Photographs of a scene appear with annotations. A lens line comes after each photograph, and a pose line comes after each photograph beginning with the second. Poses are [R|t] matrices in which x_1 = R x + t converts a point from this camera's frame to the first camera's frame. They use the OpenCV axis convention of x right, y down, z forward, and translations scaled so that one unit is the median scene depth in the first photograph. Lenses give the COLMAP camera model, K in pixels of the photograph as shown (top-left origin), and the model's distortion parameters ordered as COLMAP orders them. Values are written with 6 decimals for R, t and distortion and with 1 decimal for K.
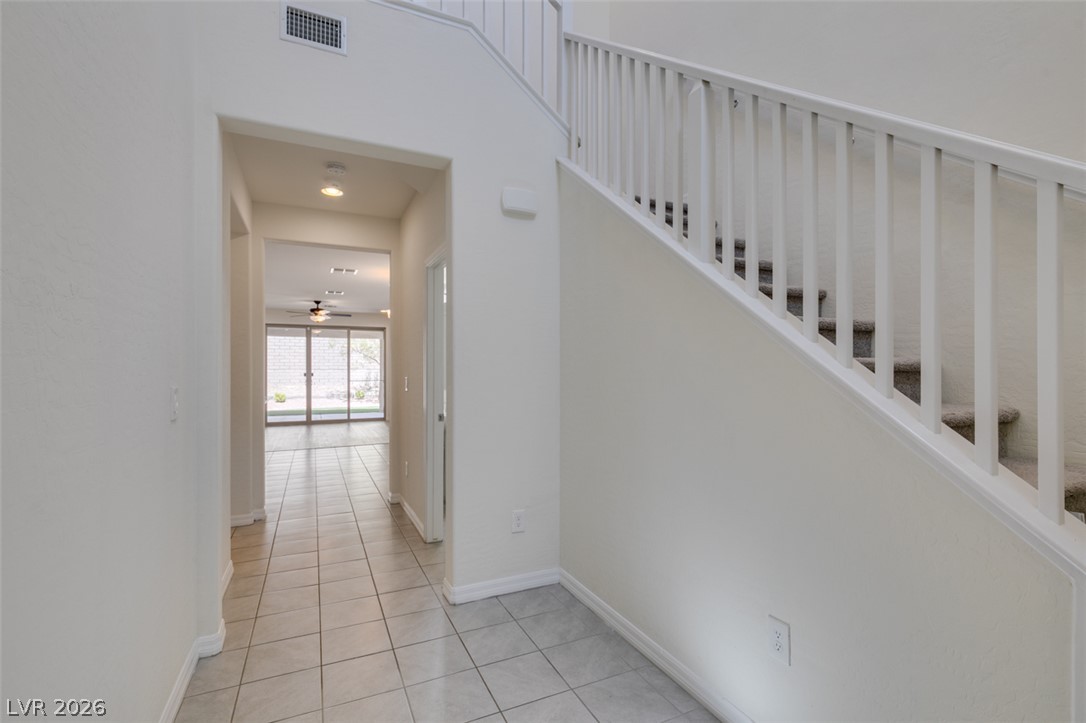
lens RADIAL K [[487.0, 0, 537.6], [0, 487.0, 359.3], [0, 0, 1]] dist [-0.000460, -0.000649]
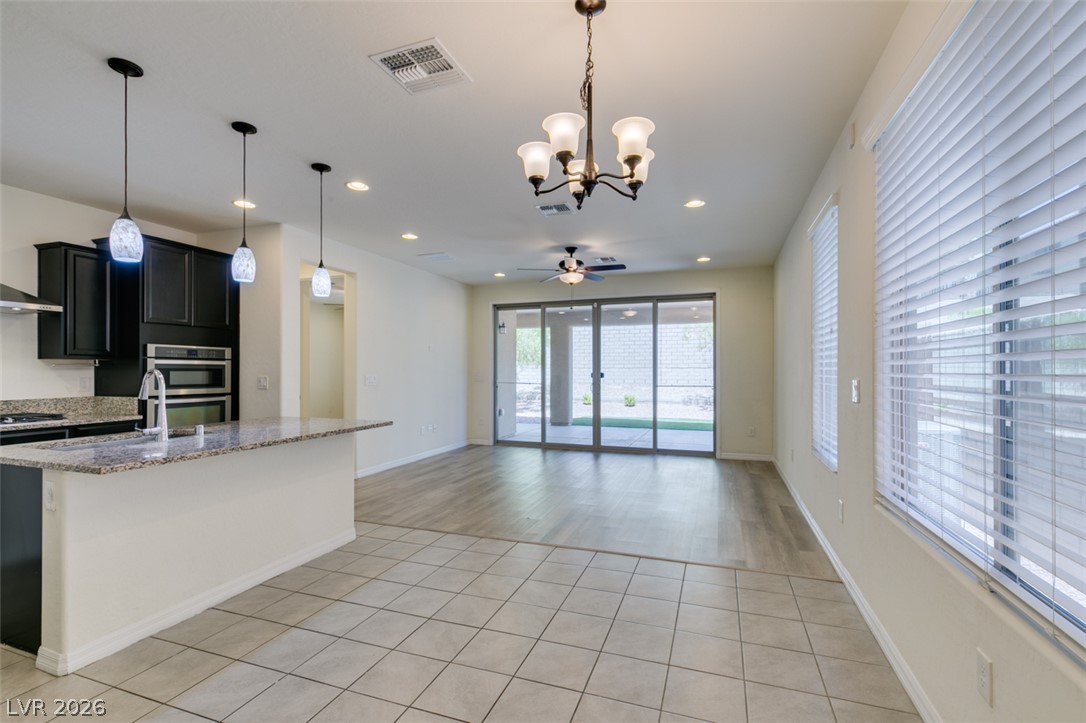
lens RADIAL K [[485.4, 0, 542.1], [0, 485.4, 368.3], [0, 0, 1]] dist [-0.001548, -0.000737]
pose [[0.711513, -0.003285, -0.702666, -0.048712], [0.018163, 0.999741, 0.013717, 0.008623], [0.702438, -0.022522, 0.711388, 0.358050]]
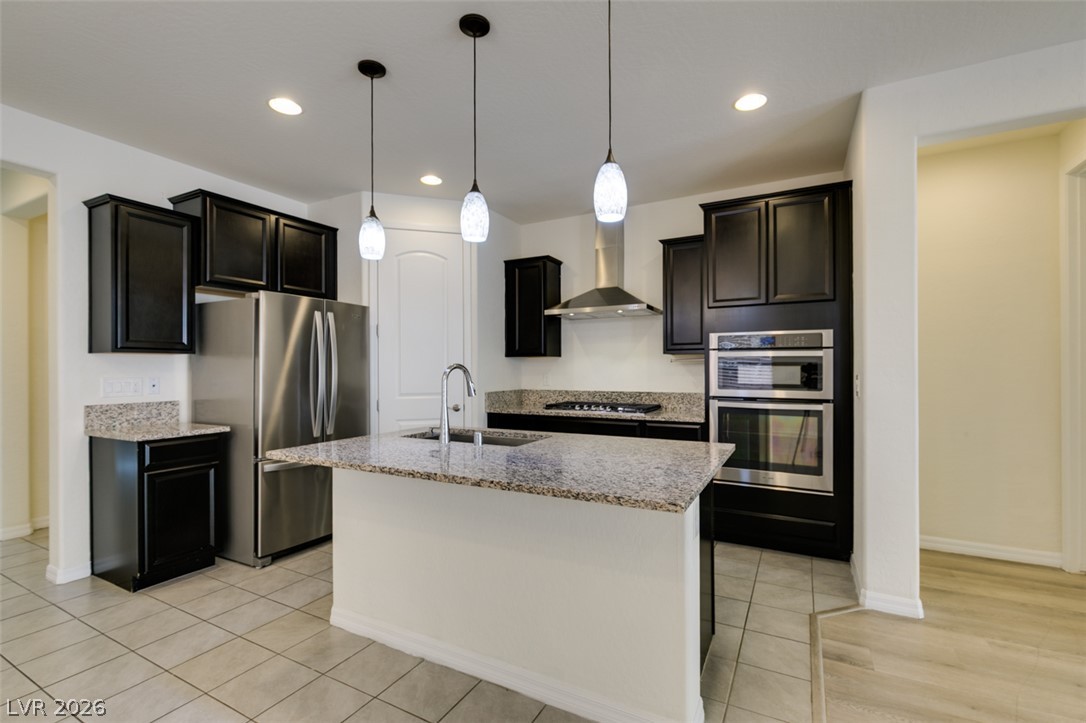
lens RADIAL K [[485.4, 0, 537.7], [0, 485.4, 366.5], [0, 0, 1]] dist [-0.001548, -0.000737]
pose [[-0.801001, 0.001191, -0.598662, -0.186493], [0.018529, 0.999568, -0.022802, 0.013439], [0.598377, -0.029356, -0.800677, 0.517511]]
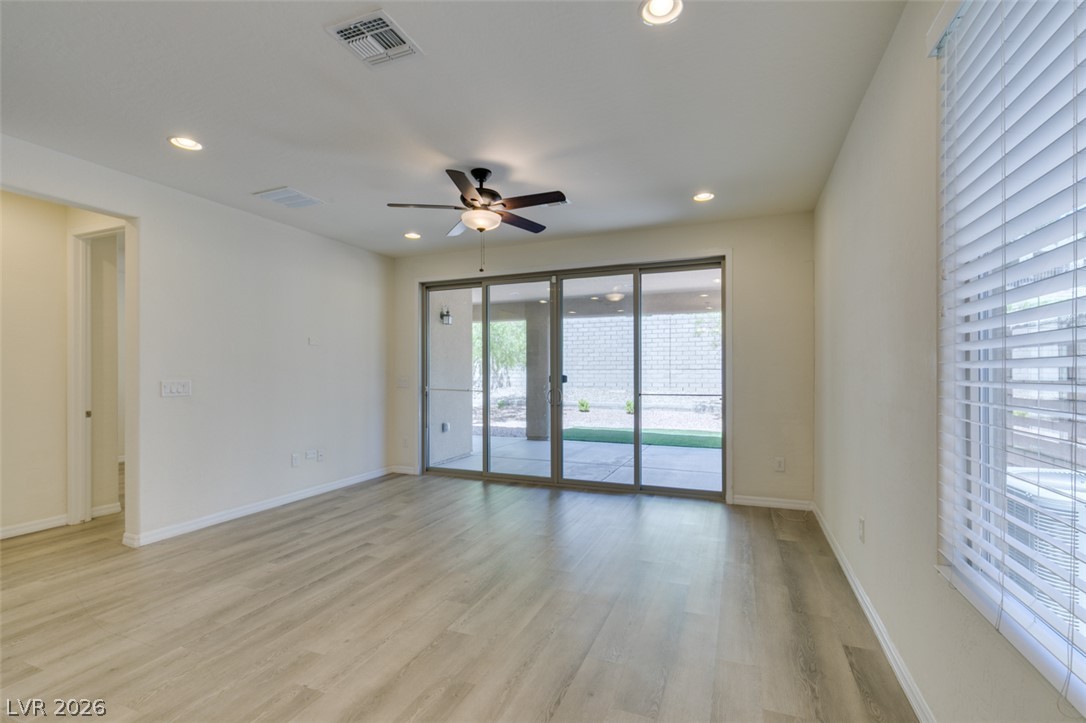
lens RADIAL K [[485.4, 0, 545.3], [0, 485.4, 370.7], [0, 0, 1]] dist [-0.001548, -0.000737]
pose [[0.687920, -0.004385, -0.725773, -0.105704], [0.020962, 0.999685, 0.013829, 0.012291], [0.725483, -0.024727, 0.687795, 0.496241]]
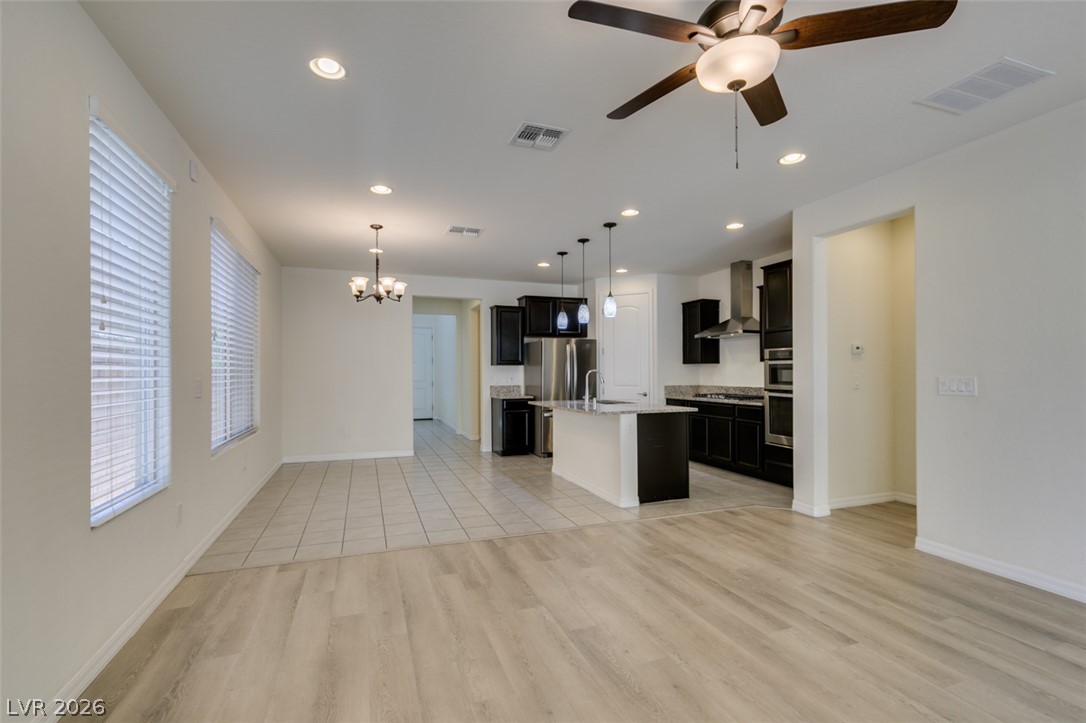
lens RADIAL K [[485.4, 0, 540.1], [0, 485.4, 364.4], [0, 0, 1]] dist [-0.001548, -0.000737]
pose [[-0.996768, 0.005345, 0.080159, -0.245607], [0.002186, 0.999219, -0.039450, 0.018795], [-0.080308, -0.039148, -0.996001, 0.736511]]
